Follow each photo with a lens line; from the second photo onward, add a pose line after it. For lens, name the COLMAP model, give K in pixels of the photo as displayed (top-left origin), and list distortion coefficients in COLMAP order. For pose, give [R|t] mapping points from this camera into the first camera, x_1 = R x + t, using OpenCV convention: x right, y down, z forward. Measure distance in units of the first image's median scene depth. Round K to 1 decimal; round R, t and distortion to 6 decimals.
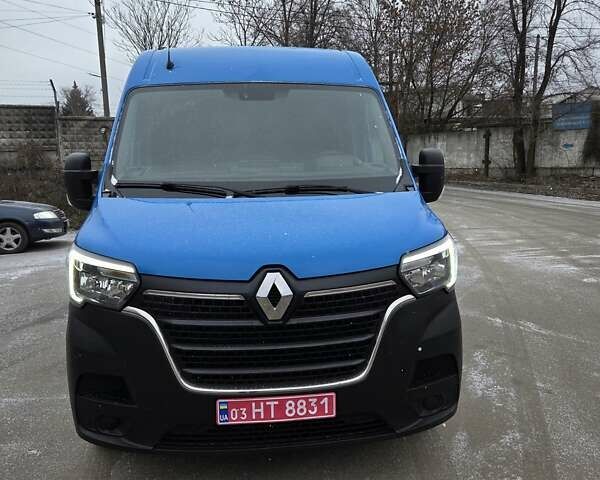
lens RADIAL K [[532.0, 0, 300.0], [0, 532.0, 240.0], [0, 0, 1]] dist [0.059094, -0.004324]
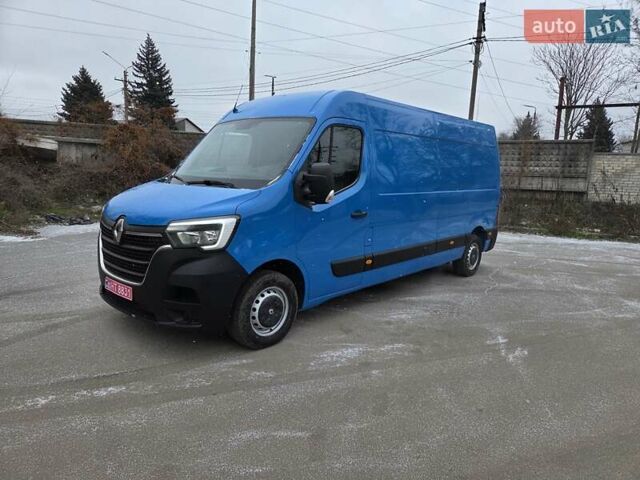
lens RADIAL K [[425.1, 0, 315.7], [0, 425.1, 244.4], [0, 0, 1]] dist [0.072421, -0.055107]
pose [[0.658436, 0.159232, -0.735600, 1.219556], [-0.151972, 0.985360, 0.077266, -0.058357], [0.737134, 0.060916, 0.672995, 0.355787]]
